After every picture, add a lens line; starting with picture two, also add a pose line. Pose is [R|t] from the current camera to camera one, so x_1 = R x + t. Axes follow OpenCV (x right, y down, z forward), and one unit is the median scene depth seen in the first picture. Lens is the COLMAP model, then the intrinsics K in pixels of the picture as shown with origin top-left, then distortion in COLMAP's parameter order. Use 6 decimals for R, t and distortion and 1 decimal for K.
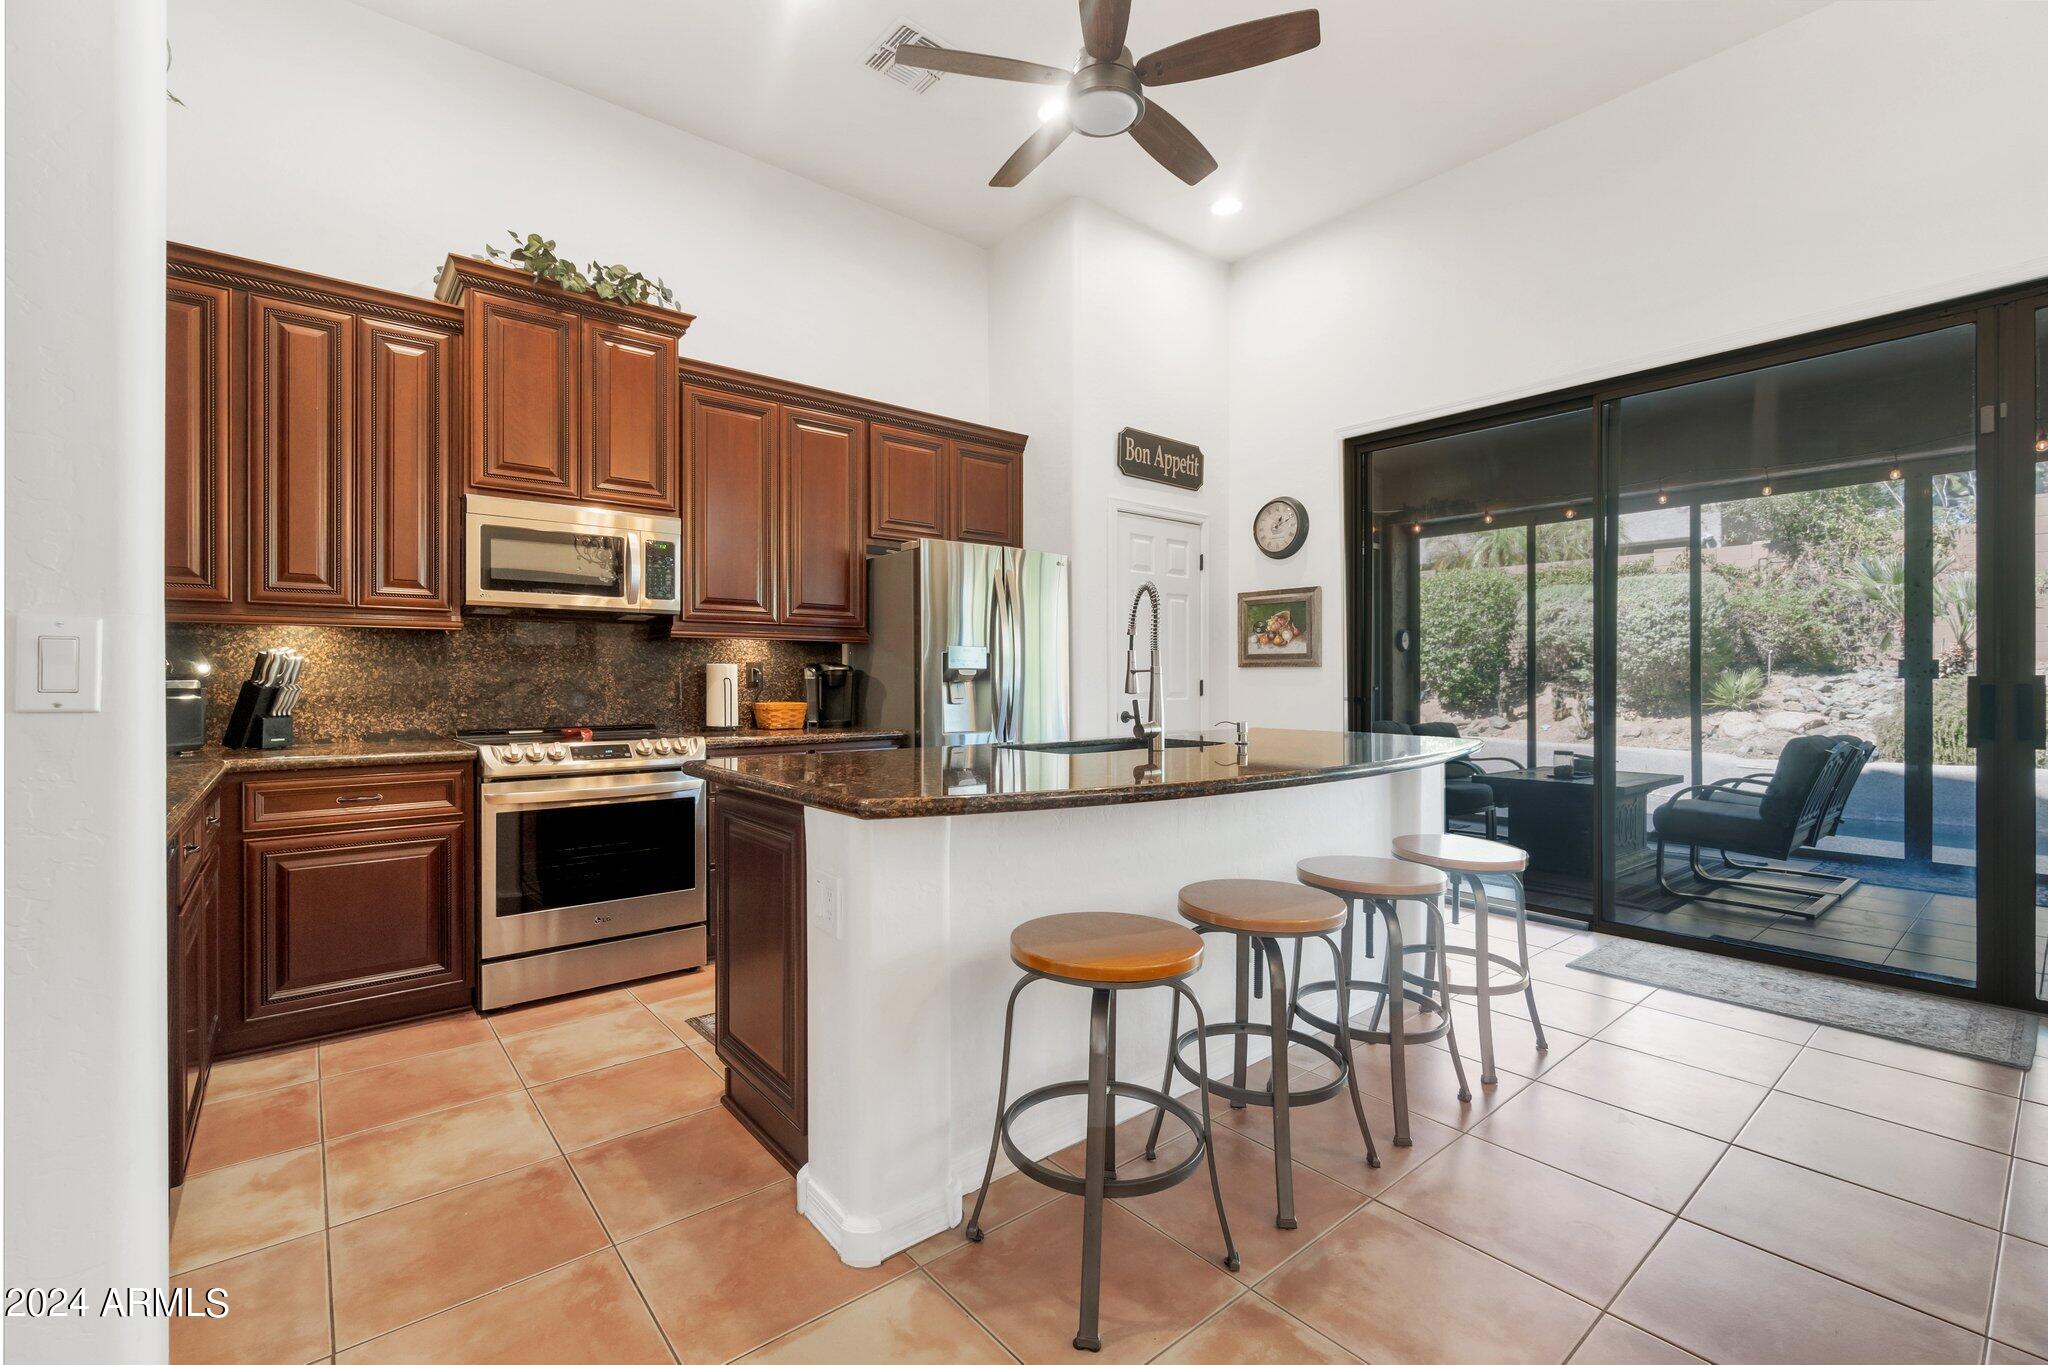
lens RADIAL K [[883.0, 0, 1034.8], [0, 883.0, 673.5], [0, 0, 1]] dist [0.000402, 0.000011]
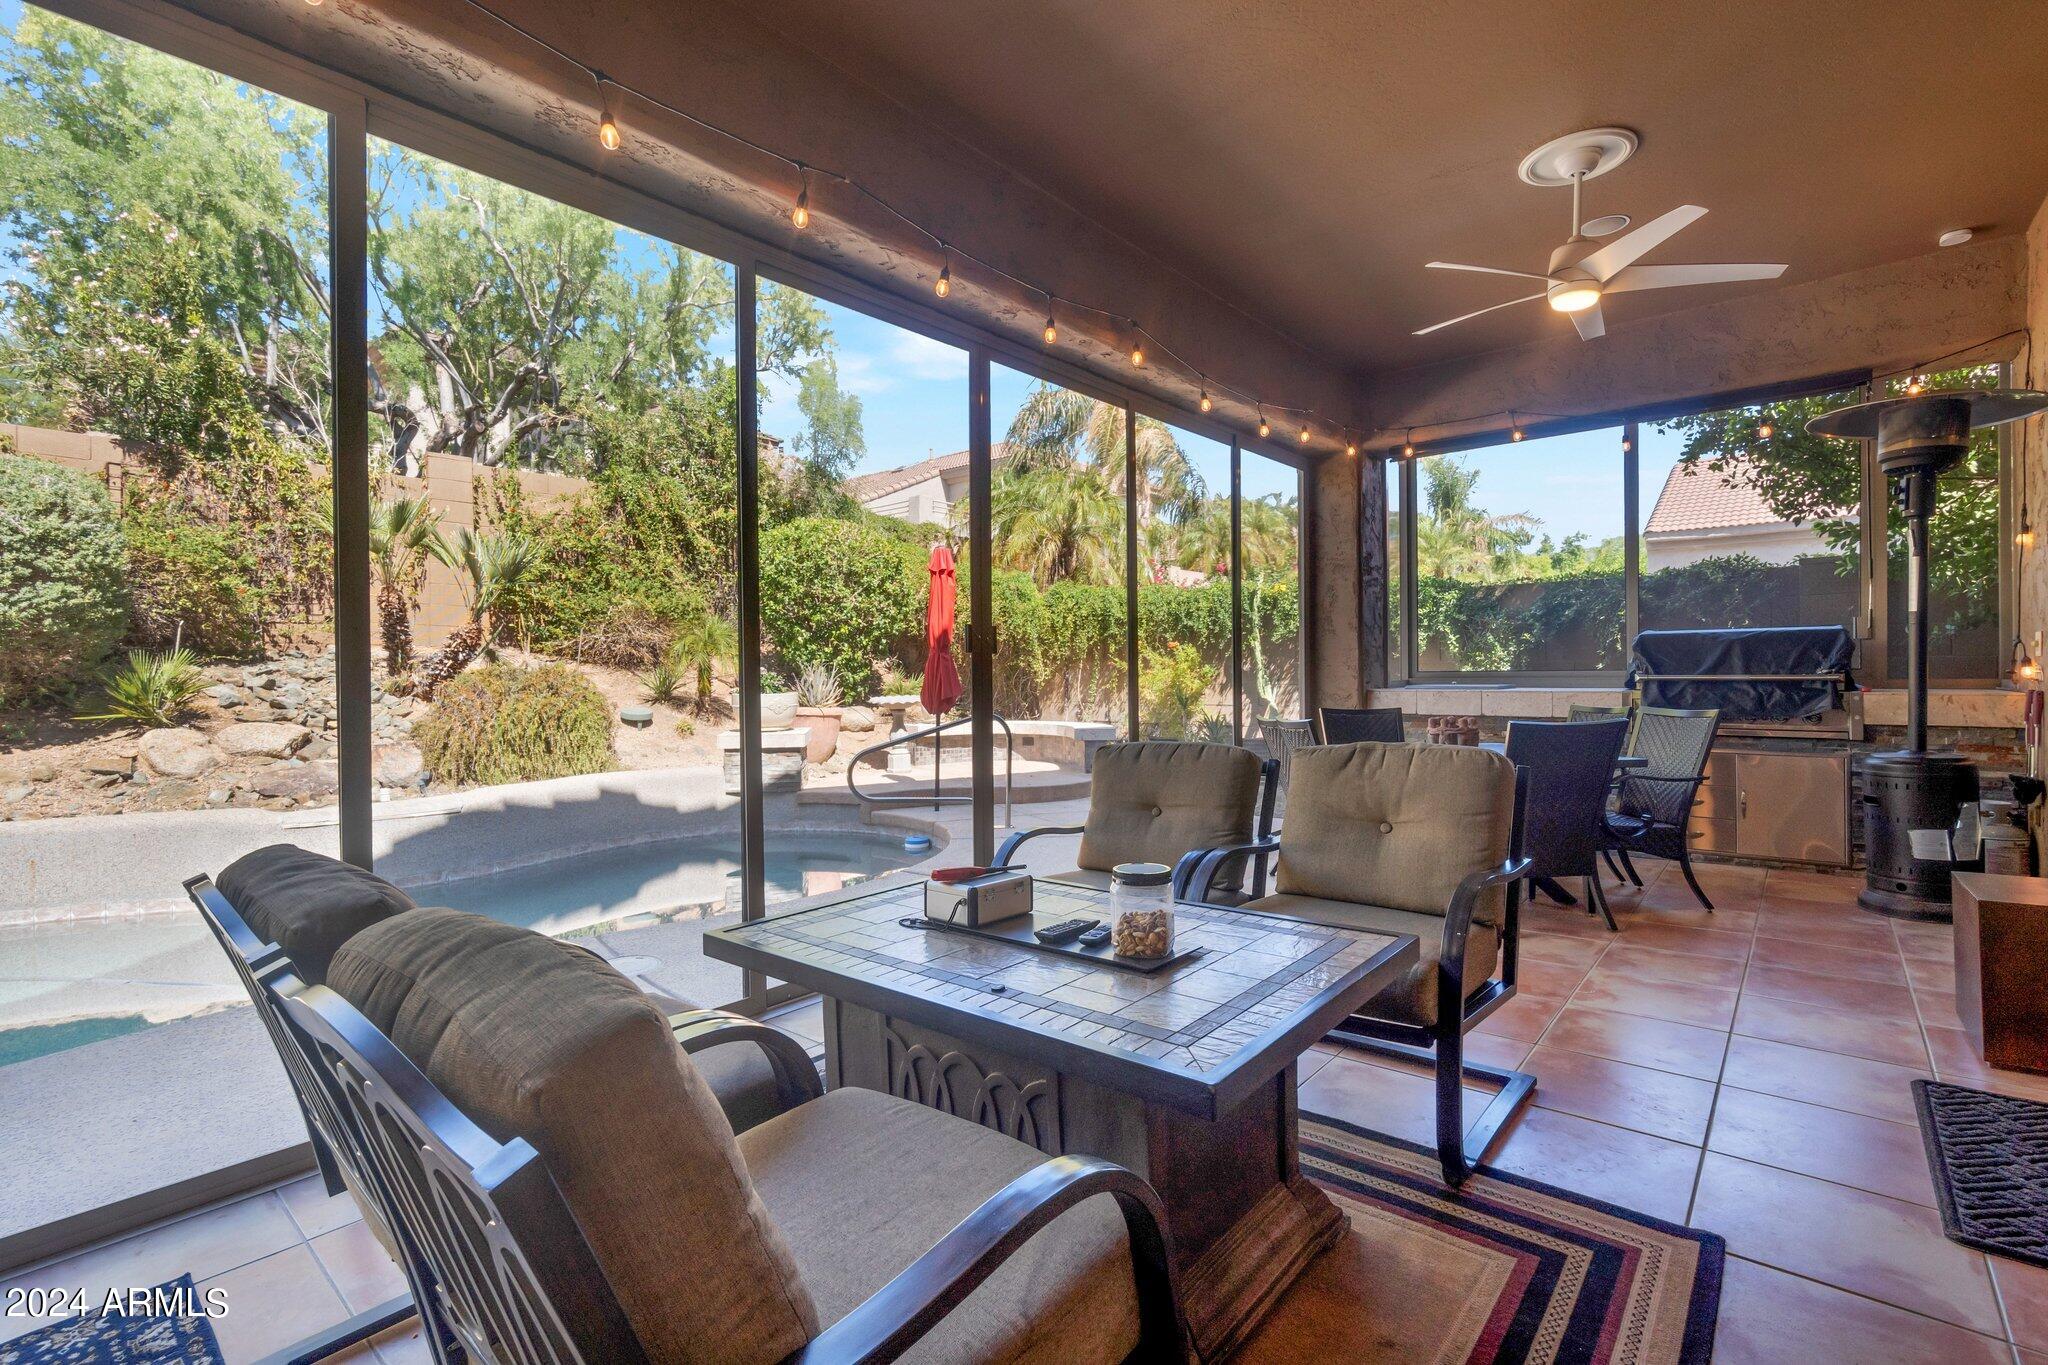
lens RADIAL K [[907.7, 0, 1040.7], [0, 907.7, 679.3], [0, 0, 1]] dist [-0.022164, -0.000039]
pose [[-0.174698, -0.005138, 0.984609, 0.157114], [0.005309, 0.999967, 0.006160, 0.011973], [-0.984608, 0.006304, -0.174665, 0.545390]]
